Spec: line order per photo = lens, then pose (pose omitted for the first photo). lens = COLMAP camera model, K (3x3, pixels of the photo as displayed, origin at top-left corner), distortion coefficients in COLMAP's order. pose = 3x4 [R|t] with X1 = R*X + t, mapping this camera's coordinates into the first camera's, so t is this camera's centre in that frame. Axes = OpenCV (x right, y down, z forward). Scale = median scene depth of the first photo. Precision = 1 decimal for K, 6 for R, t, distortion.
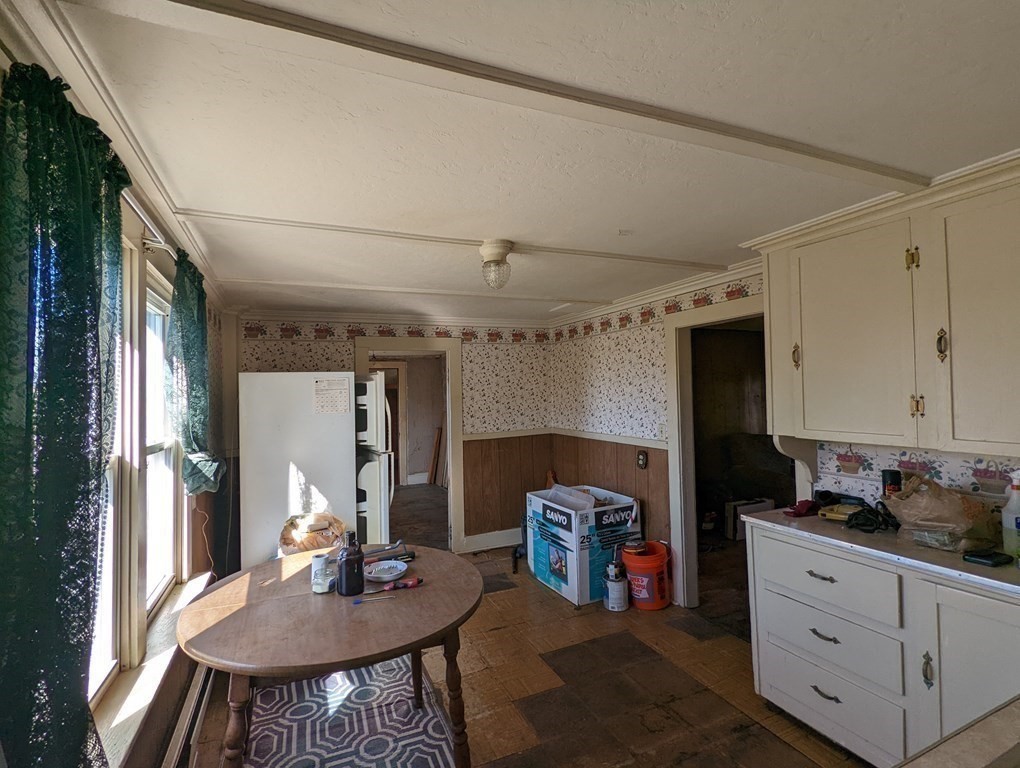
lens RADIAL K [[485.6, 0, 507.6], [0, 485.6, 382.8], [0, 0, 1]] dist [0.002146, 0.000117]
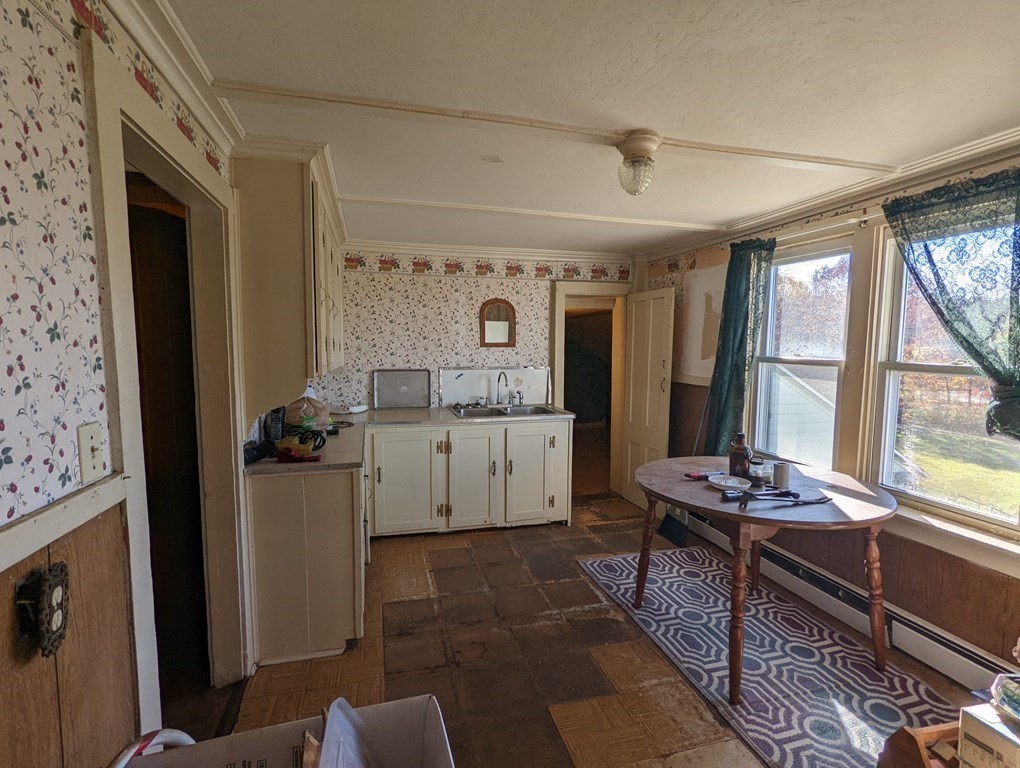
lens RADIAL K [[485.6, 0, 509.3], [0, 485.6, 383.2], [0, 0, 1]] dist [0.002146, 0.000117]
pose [[-0.989035, -0.000959, 0.147678, 0.077091], [0.007962, 0.998178, 0.059804, 0.075869], [-0.147466, 0.060324, -0.987226, 1.952076]]
